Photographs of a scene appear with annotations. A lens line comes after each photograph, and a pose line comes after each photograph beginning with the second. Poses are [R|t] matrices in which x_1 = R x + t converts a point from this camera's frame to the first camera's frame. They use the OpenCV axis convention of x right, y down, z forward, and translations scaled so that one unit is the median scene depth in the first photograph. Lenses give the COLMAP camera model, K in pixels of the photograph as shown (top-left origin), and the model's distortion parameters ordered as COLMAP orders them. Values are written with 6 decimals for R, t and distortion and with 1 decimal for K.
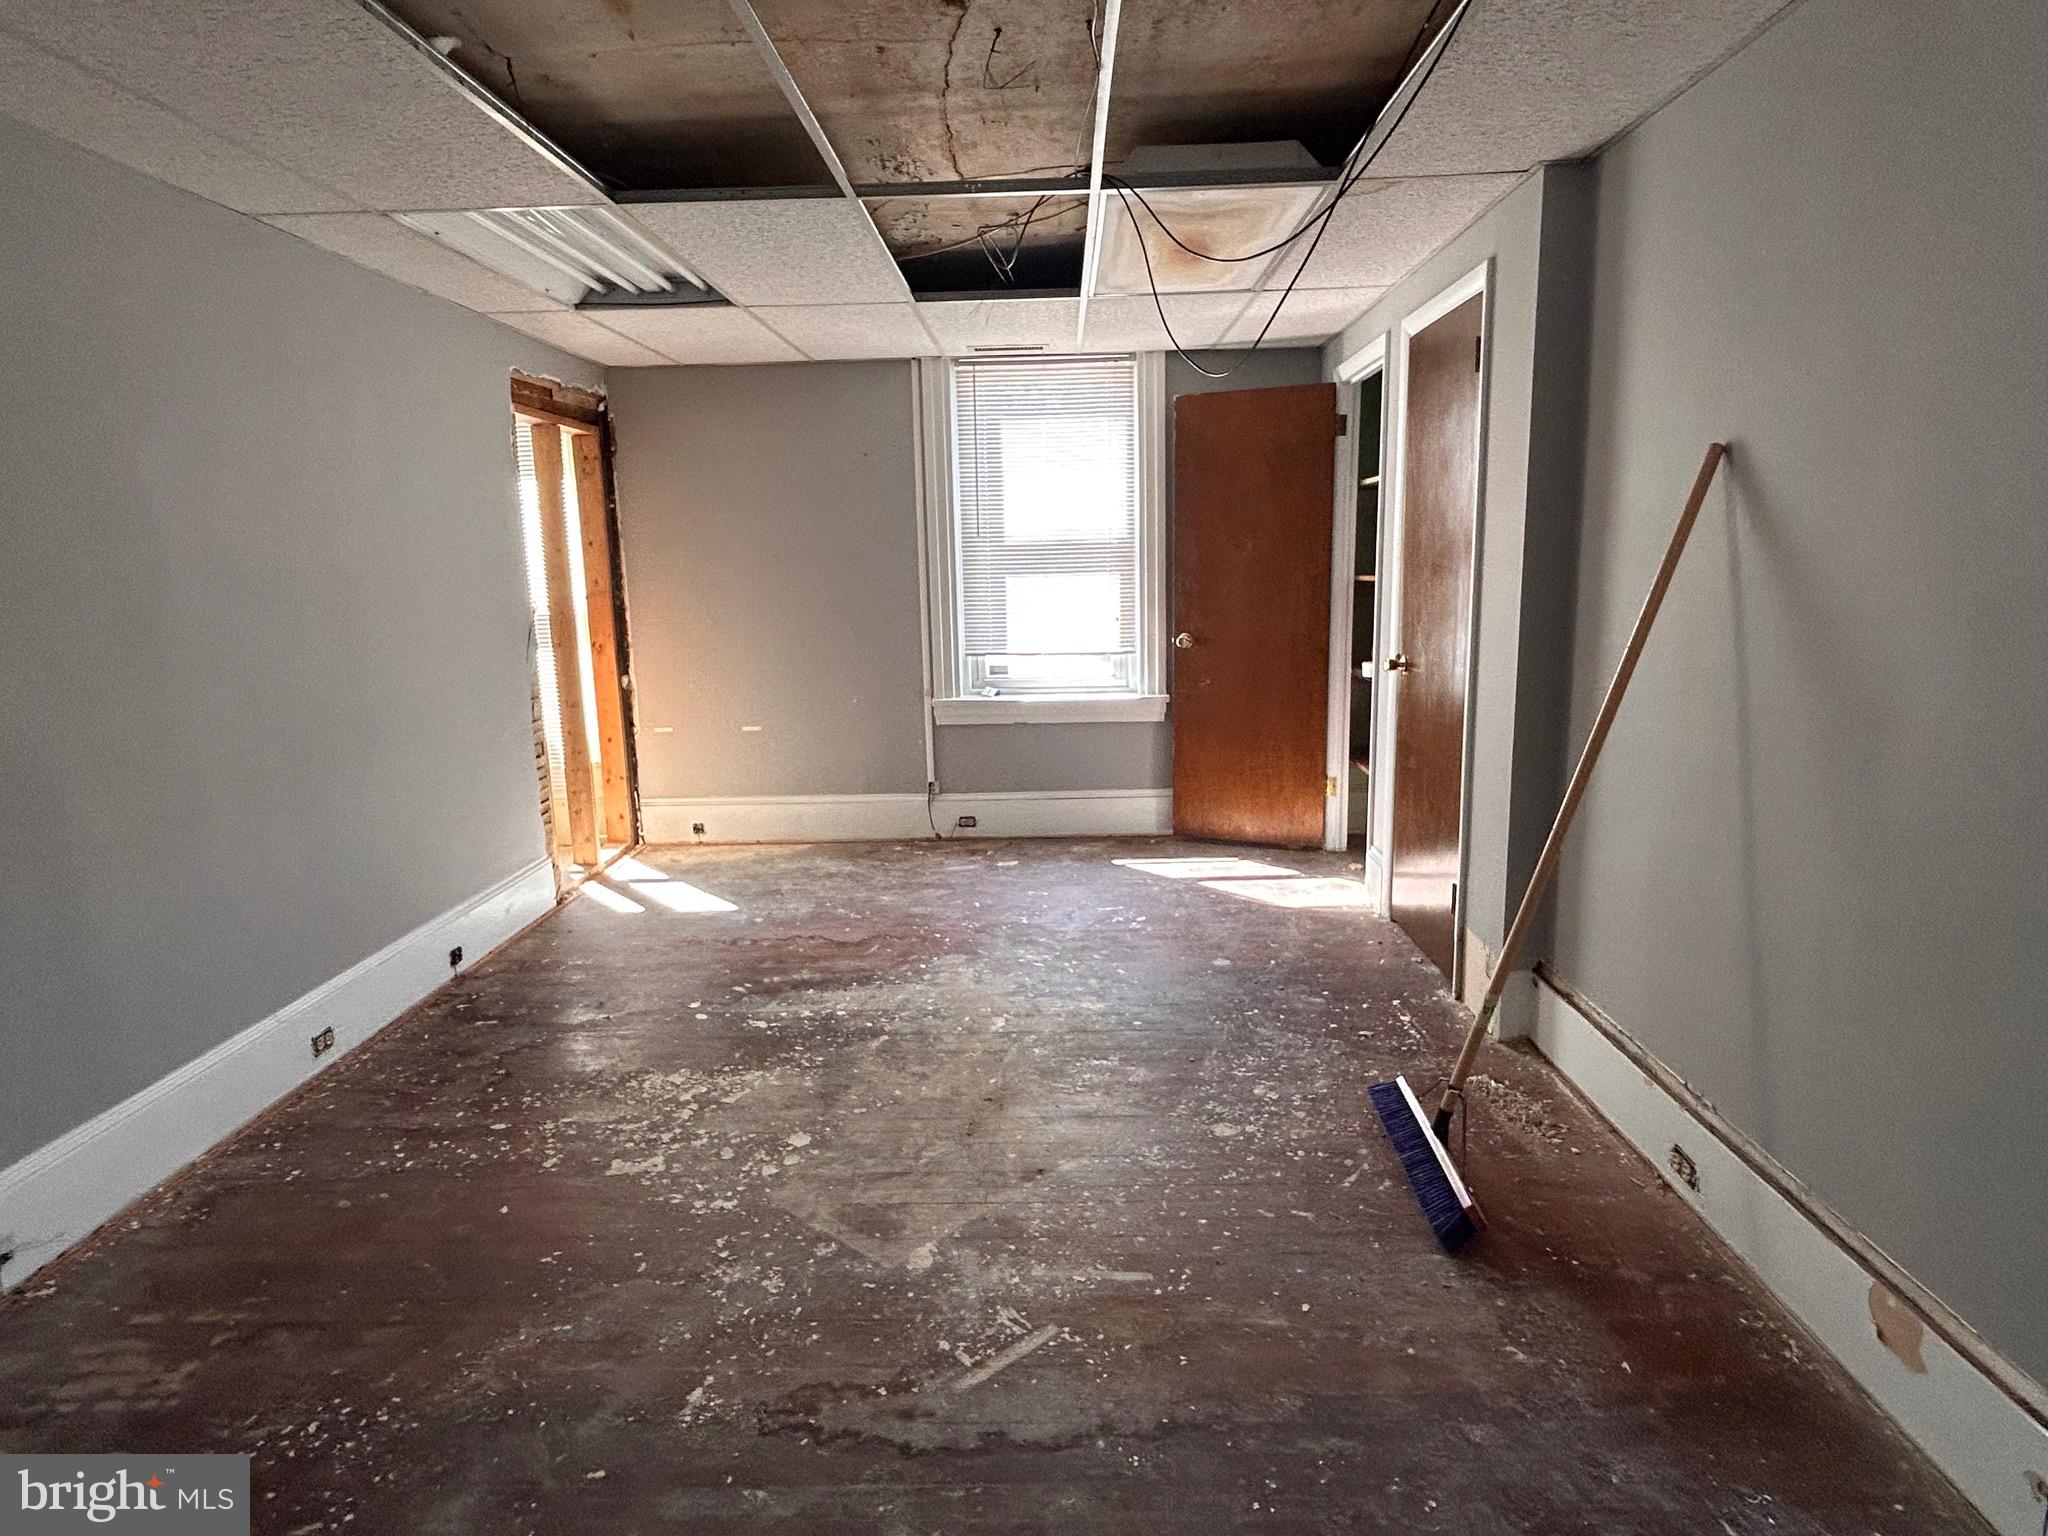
lens RADIAL K [[1155.6, 0, 1028.7], [0, 1155.6, 769.7], [0, 0, 1]] dist [-0.004775, -0.000471]
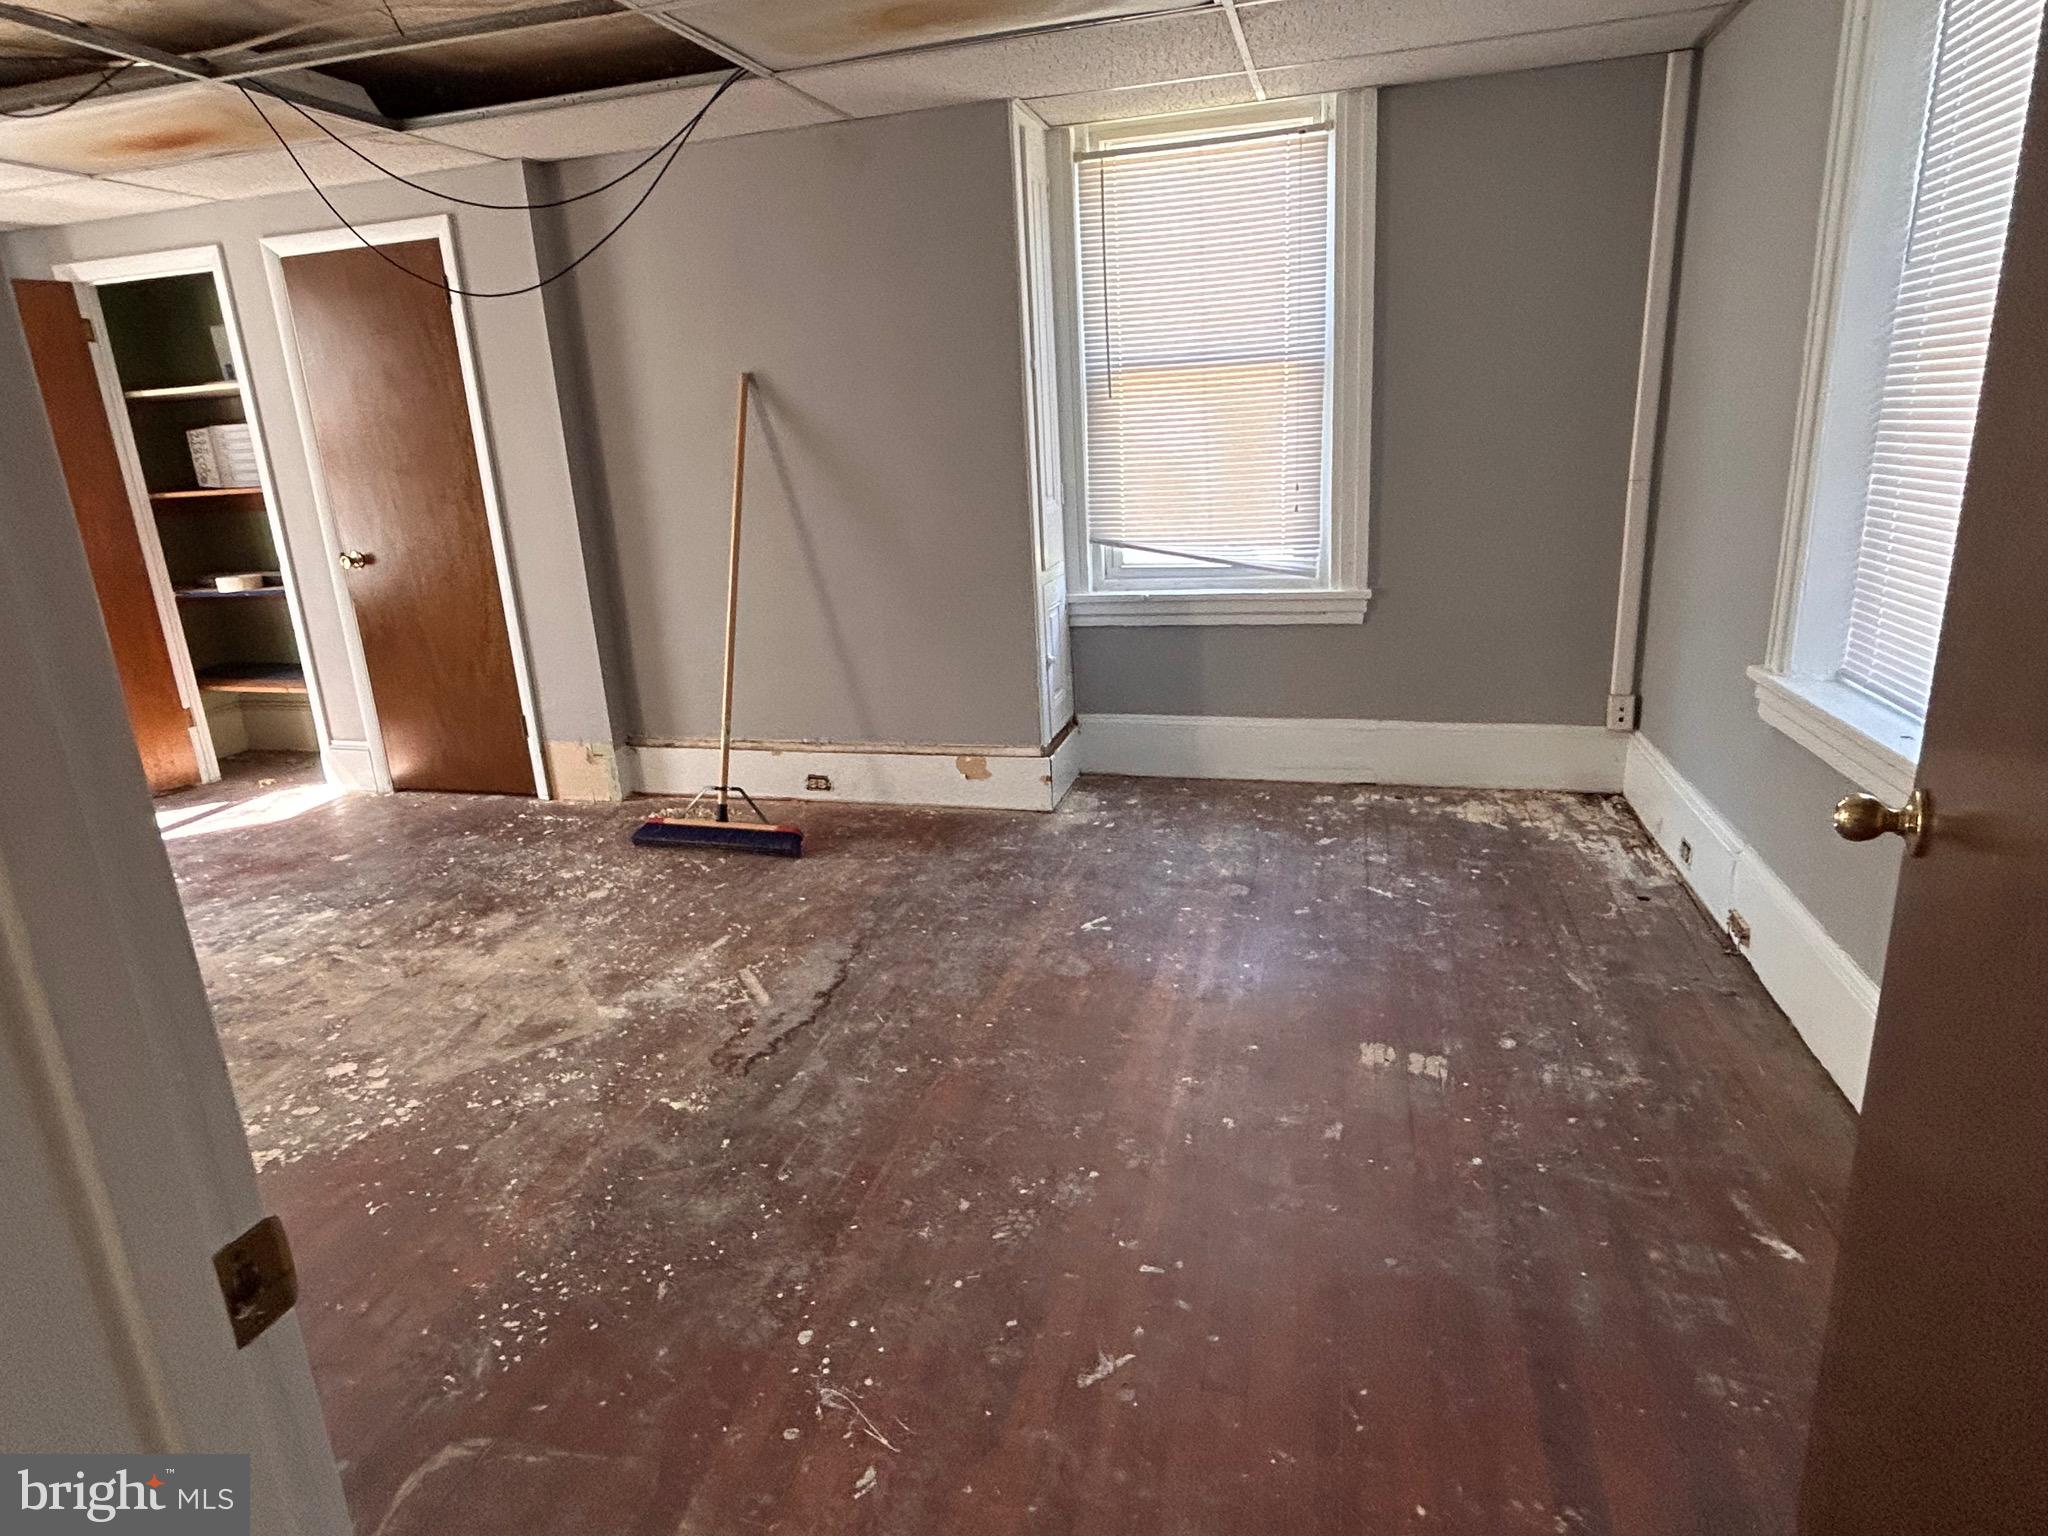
lens RADIAL K [[1155.6, 0, 1021.2], [0, 1155.6, 764.0], [0, 0, 1]] dist [-0.004775, -0.000471]
pose [[0.235170, -0.263598, 0.935527, -0.998990], [0.221879, 0.951666, 0.212370, 0.002661], [-0.946290, 0.157631, 0.282290, 0.178678]]
